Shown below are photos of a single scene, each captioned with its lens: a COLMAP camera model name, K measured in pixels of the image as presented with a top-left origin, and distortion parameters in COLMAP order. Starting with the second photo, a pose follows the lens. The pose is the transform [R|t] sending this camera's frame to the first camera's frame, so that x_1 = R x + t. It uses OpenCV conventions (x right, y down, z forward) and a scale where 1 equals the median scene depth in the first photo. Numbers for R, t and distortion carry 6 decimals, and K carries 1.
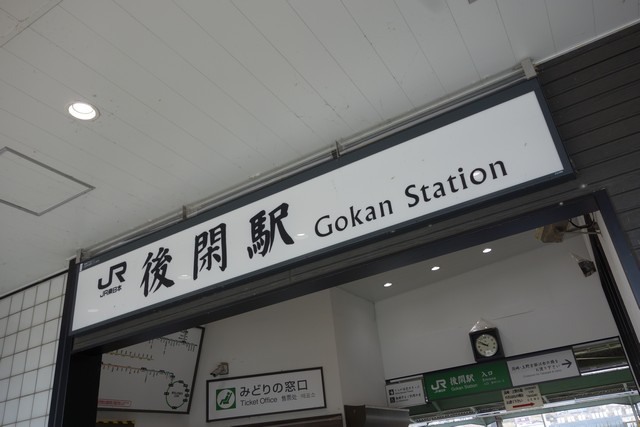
lens RADIAL K [[499.4, 0, 321.8], [0, 499.4, 214.5], [0, 0, 1]] dist [-0.003781, -0.002282]
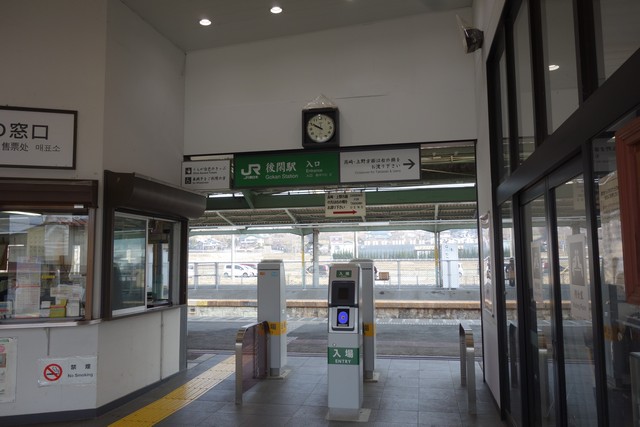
lens RADIAL K [[499.4, 0, 321.8], [0, 499.4, 214.5], [0, 0, 1]] dist [-0.003781, -0.002282]
pose [[0.940853, 0.121099, 0.316433, 0.114137], [-0.225336, 0.921099, 0.317490, 0.152114], [-0.253019, -0.370015, 0.893907, 0.287134]]
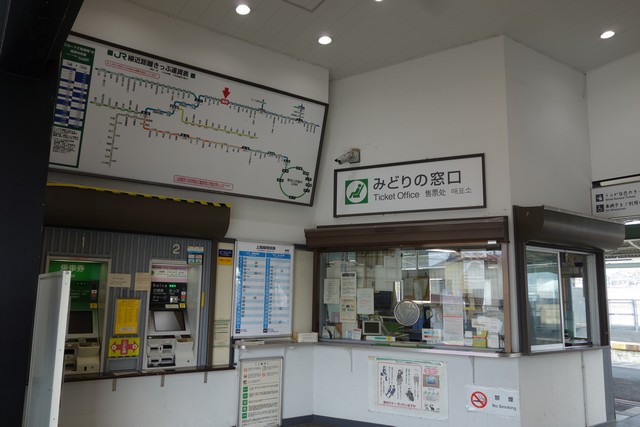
lens RADIAL K [[499.4, 0, 321.8], [0, 499.4, 214.5], [0, 0, 1]] dist [-0.003781, -0.002282]
pose [[0.907101, 0.052893, -0.417576, 0.093011], [0.086931, 0.947142, 0.308812, 0.152022], [0.411838, -0.316424, 0.854556, 0.282134]]
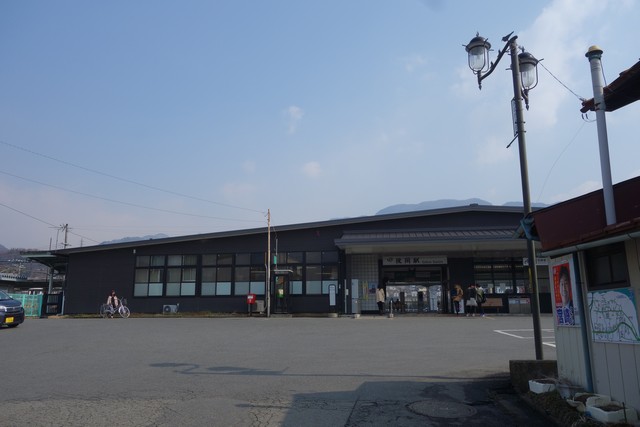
lens RADIAL K [[499.4, 0, 321.8], [0, 499.4, 214.5], [0, 0, 1]] dist [-0.003781, -0.002282]
pose [[0.924125, 0.169407, 0.342481, -2.042161], [-0.250770, 0.945188, 0.209125, -0.917143], [-0.288282, -0.279142, 0.915955, -2.710707]]
